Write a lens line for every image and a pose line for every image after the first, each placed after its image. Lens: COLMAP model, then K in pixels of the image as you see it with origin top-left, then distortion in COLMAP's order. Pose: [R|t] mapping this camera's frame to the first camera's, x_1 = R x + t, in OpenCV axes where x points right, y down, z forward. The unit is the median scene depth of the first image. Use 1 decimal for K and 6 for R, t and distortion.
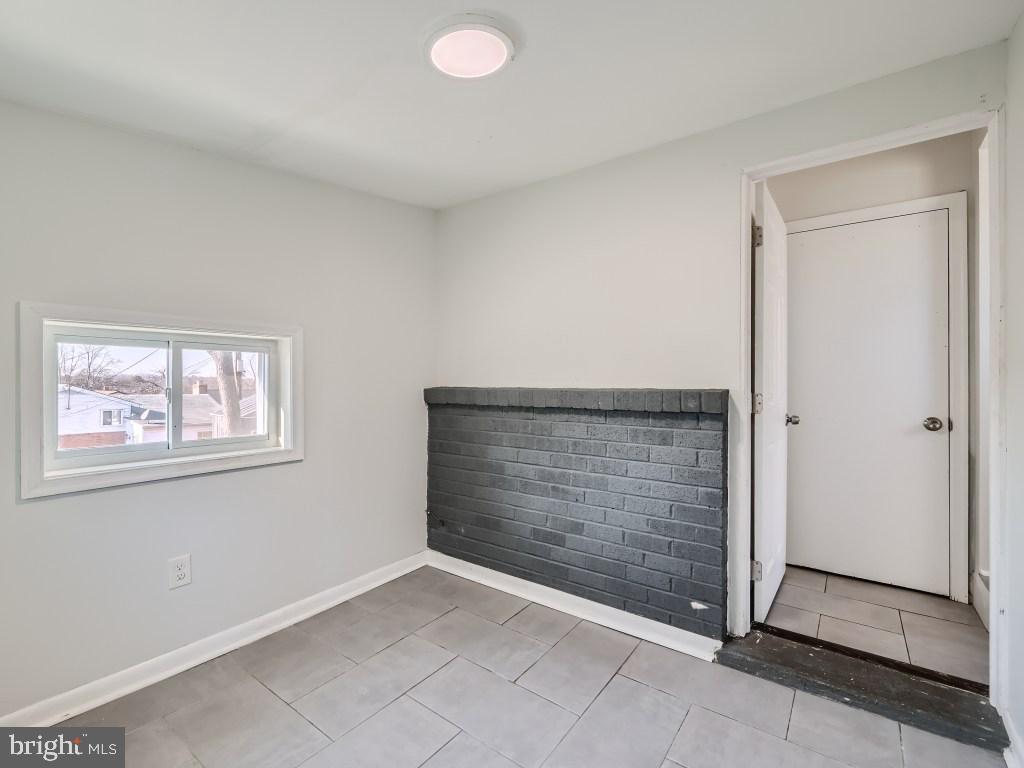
lens RADIAL K [[455.6, 0, 508.5], [0, 455.6, 380.9], [0, 0, 1]] dist [-0.003530, 0.000408]
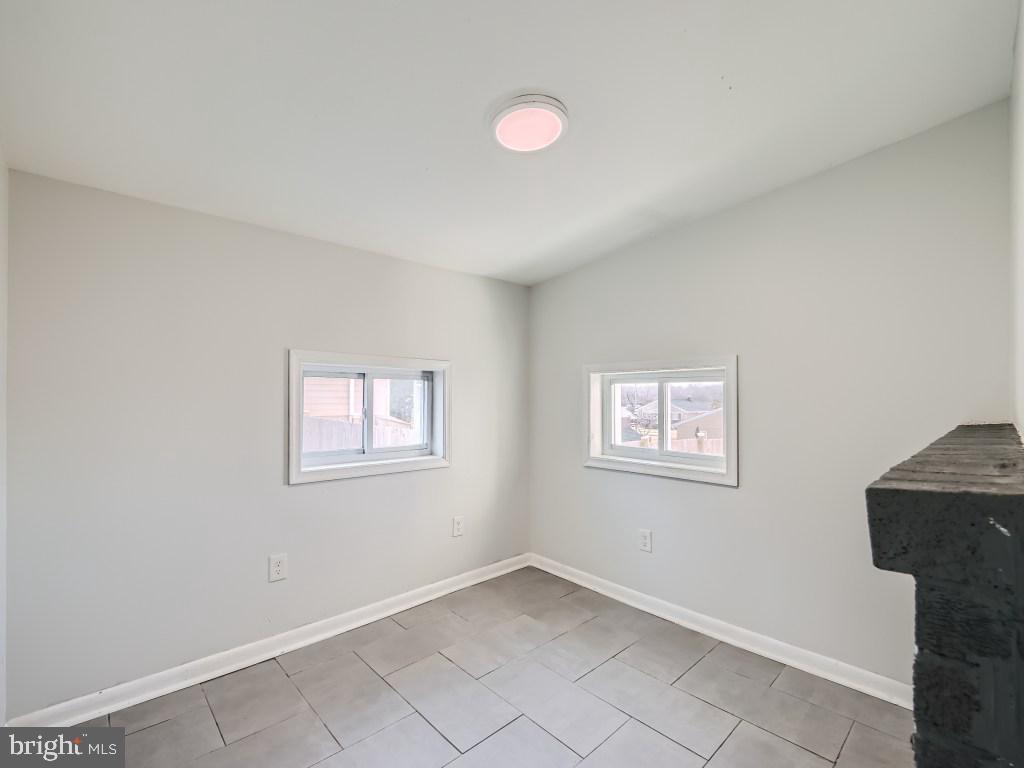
lens RADIAL K [[455.6, 0, 507.6], [0, 455.6, 392.0], [0, 0, 1]] dist [-0.003530, 0.000408]
pose [[-0.169493, -0.008105, -0.985498, 0.696656], [0.004186, 0.999951, -0.008944, -0.031144], [0.985523, -0.005641, -0.169451, 0.752382]]
